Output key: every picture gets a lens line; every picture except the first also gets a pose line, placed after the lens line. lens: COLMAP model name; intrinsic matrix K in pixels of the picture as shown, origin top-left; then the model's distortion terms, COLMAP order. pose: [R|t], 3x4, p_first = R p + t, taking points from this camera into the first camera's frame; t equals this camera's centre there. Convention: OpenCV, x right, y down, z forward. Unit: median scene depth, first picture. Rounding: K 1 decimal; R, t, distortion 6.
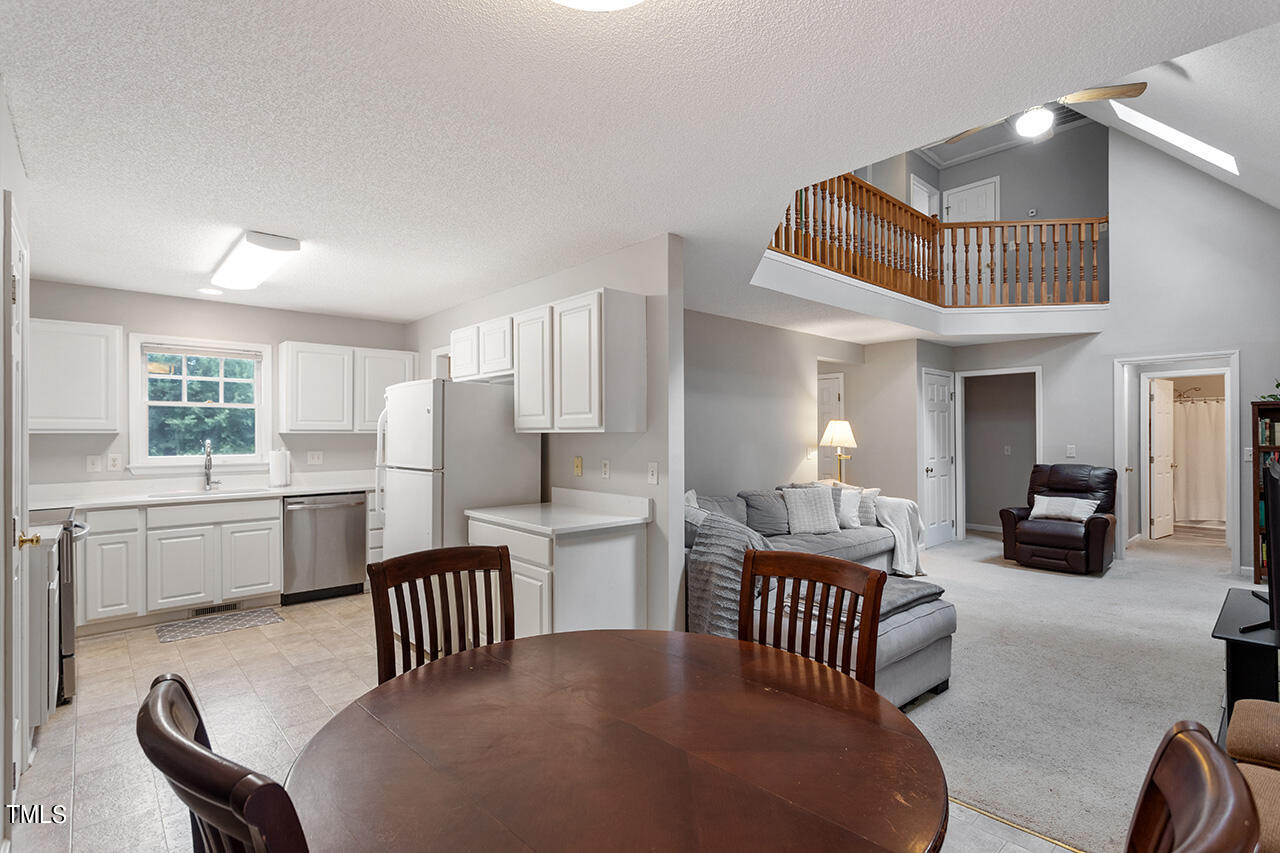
lens RADIAL K [[620.1, 0, 659.8], [0, 620.1, 436.7], [0, 0, 1]] dist [-0.000398, 0.001043]
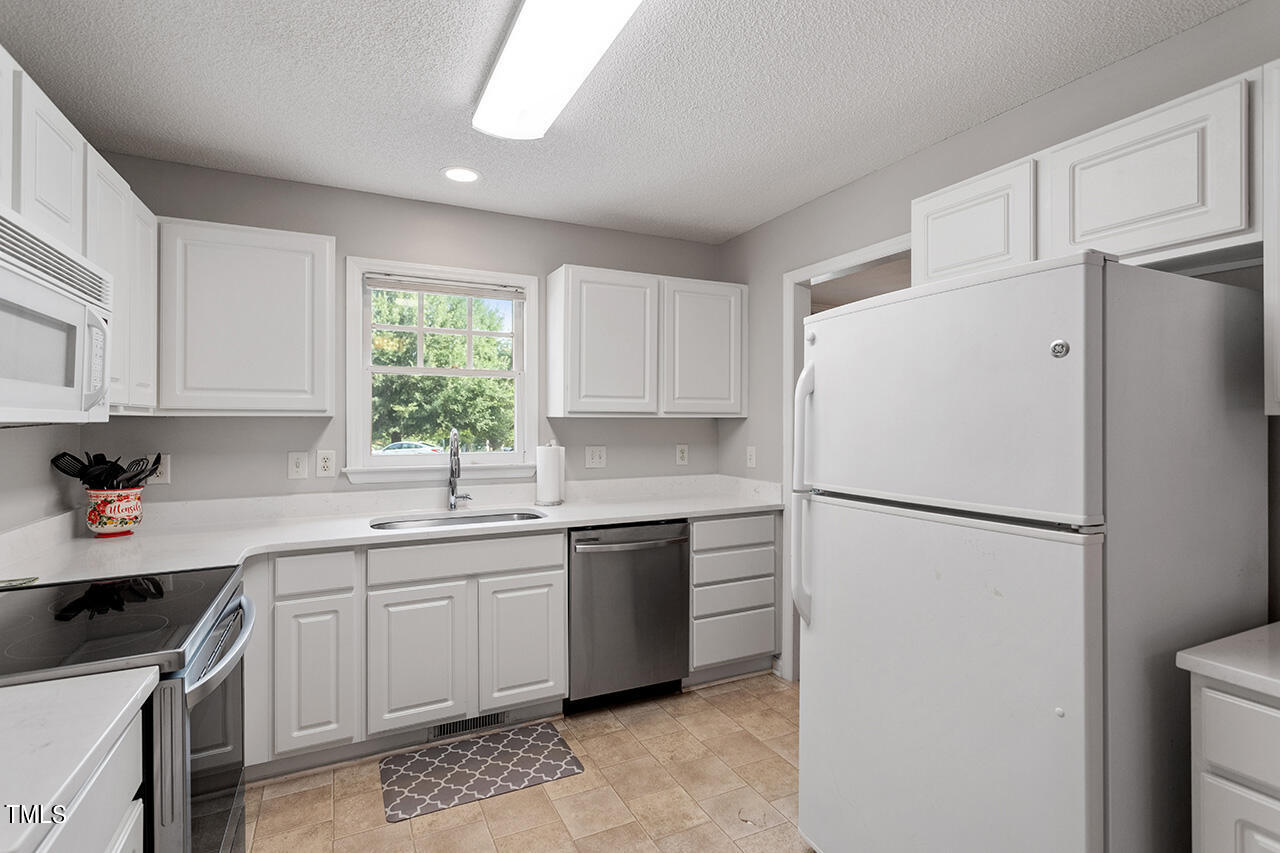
lens RADIAL K [[620.1, 0, 642.5], [0, 620.1, 426.1], [0, 0, 1]] dist [-0.000398, 0.001043]
pose [[0.958149, 0.006139, -0.286206, -0.382814], [-0.005055, 0.999977, 0.004525, -0.000241], [0.286227, -0.002888, 0.958158, 0.476830]]
